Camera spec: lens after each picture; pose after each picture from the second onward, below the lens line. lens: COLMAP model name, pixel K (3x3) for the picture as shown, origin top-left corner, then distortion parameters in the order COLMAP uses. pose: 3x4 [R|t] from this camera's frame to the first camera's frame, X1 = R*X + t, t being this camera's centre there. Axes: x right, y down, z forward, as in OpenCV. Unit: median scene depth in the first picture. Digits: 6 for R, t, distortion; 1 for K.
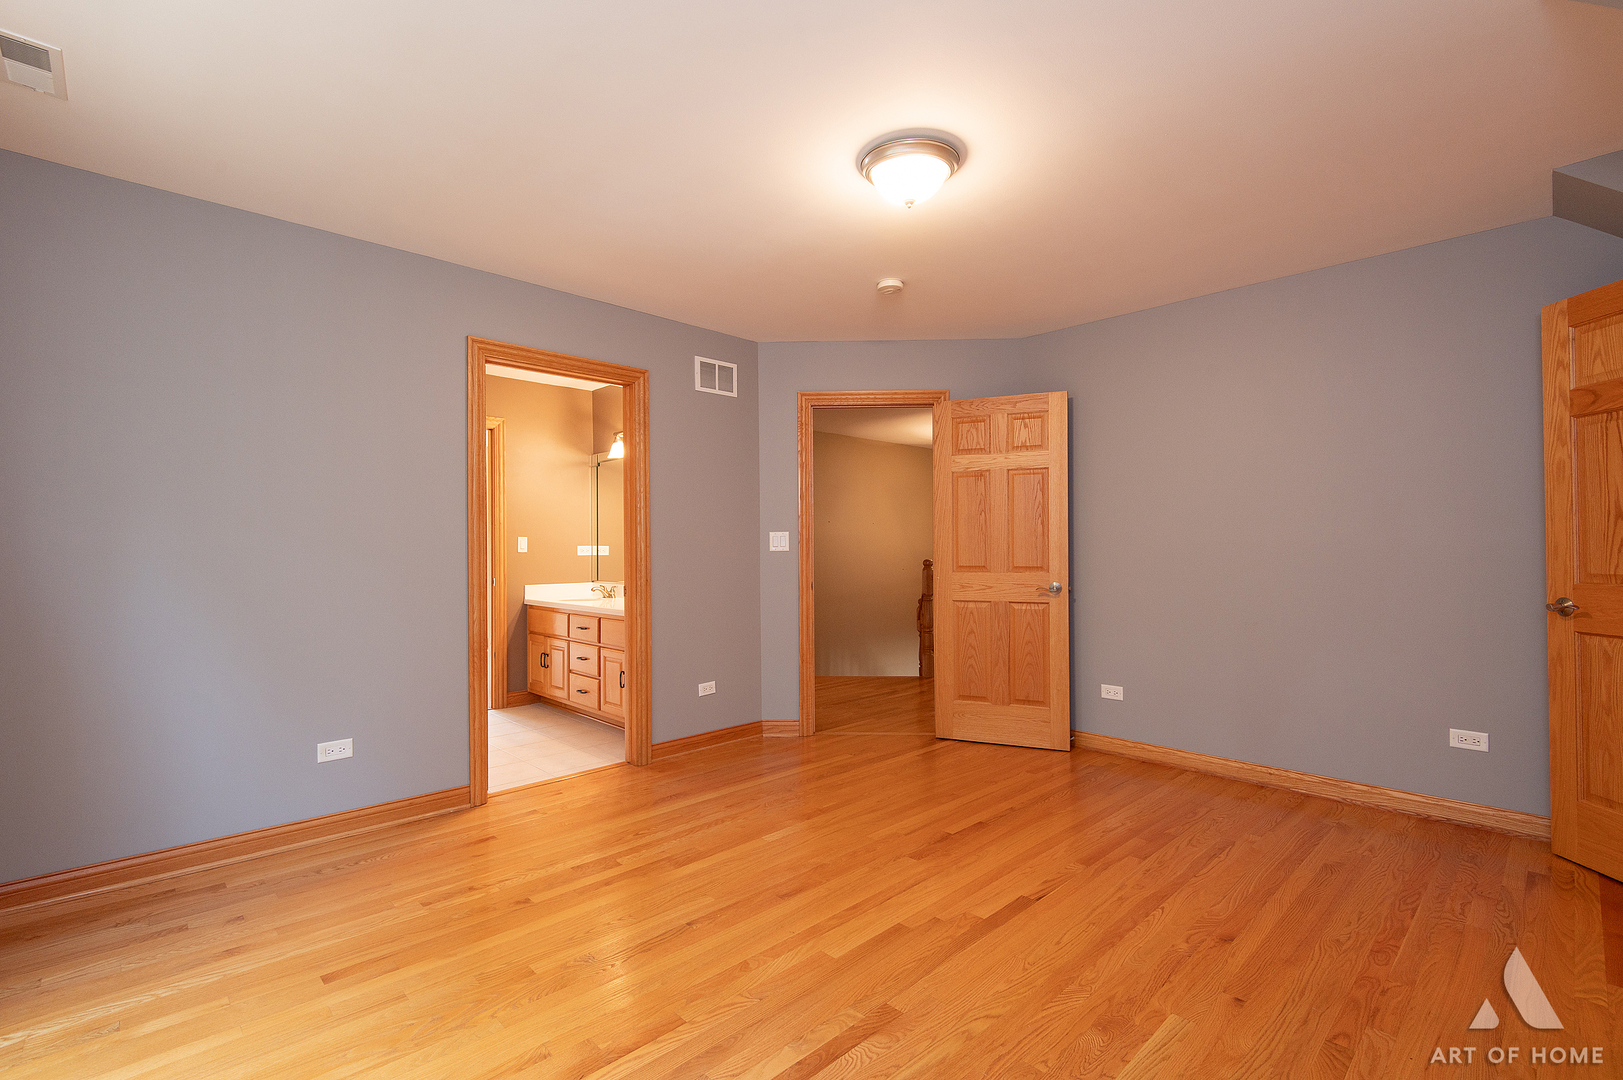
lens RADIAL K [[729.3, 0, 809.0], [0, 729.3, 543.5], [0, 0, 1]] dist [0.001170, -0.001384]
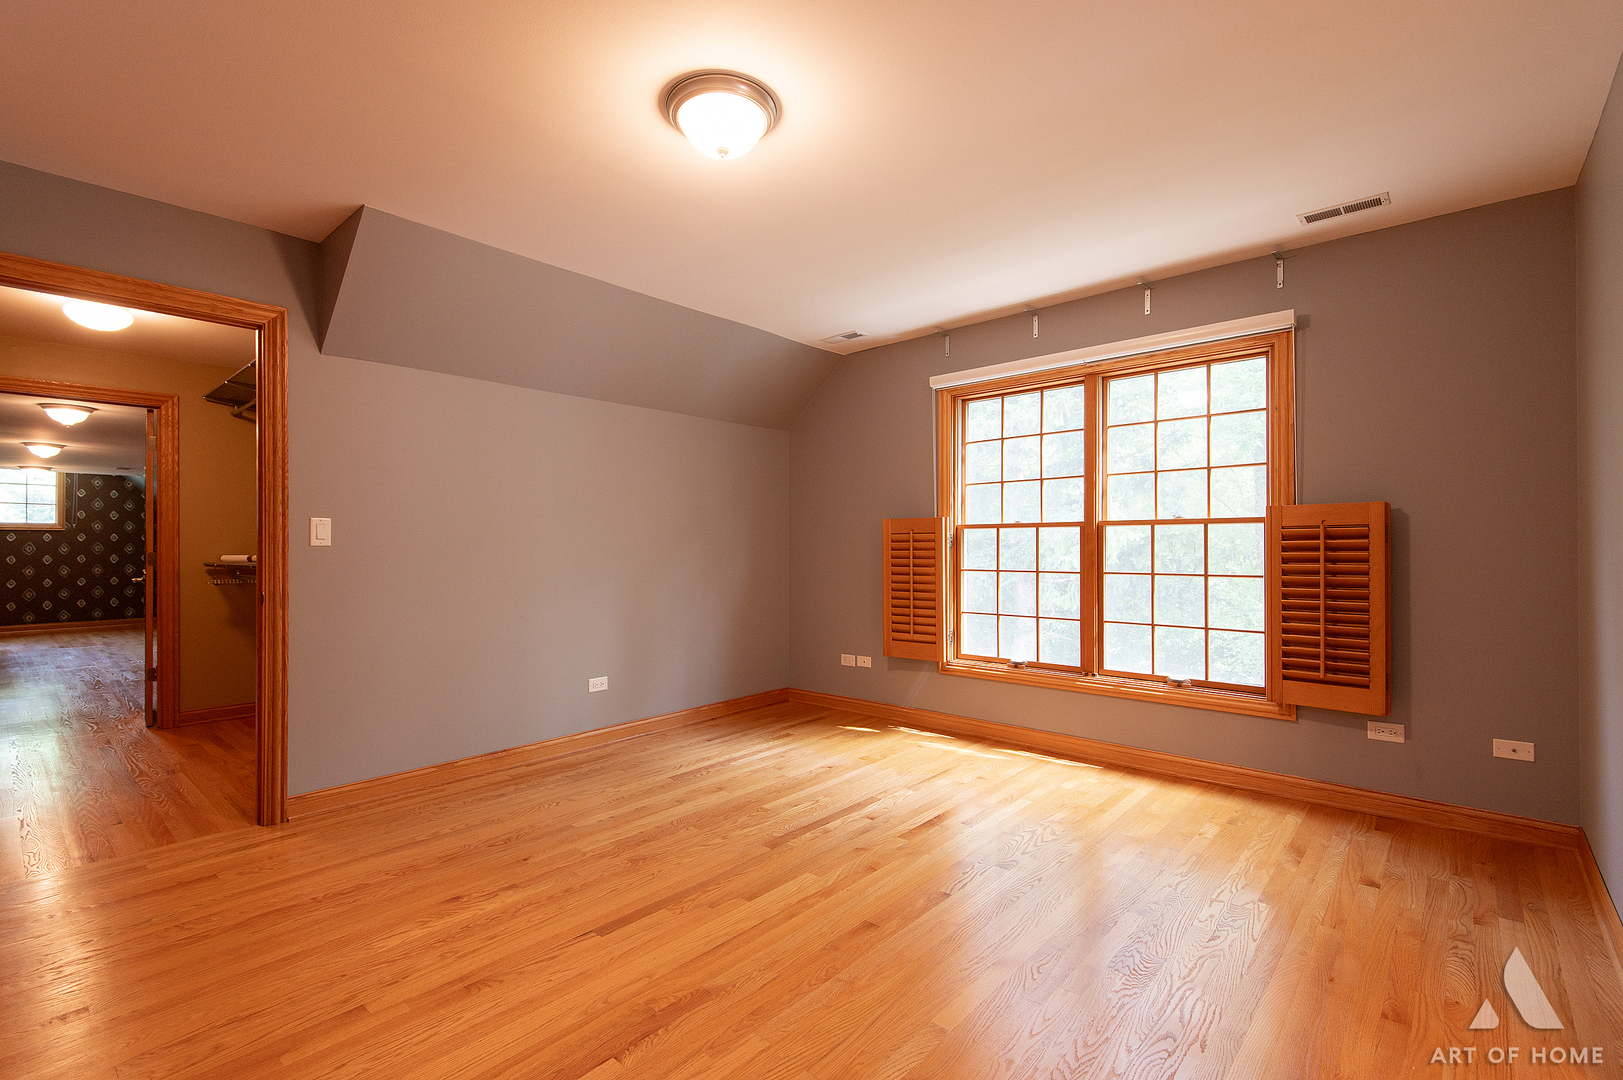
lens RADIAL K [[729.3, 0, 809.0], [0, 729.3, 543.5], [0, 0, 1]] dist [0.001170, -0.001384]
pose [[-0.997085, 0.005822, -0.076078, 0.112483], [0.006912, 0.999877, -0.014073, 0.022668], [0.075987, -0.014558, -0.997003, 2.010454]]
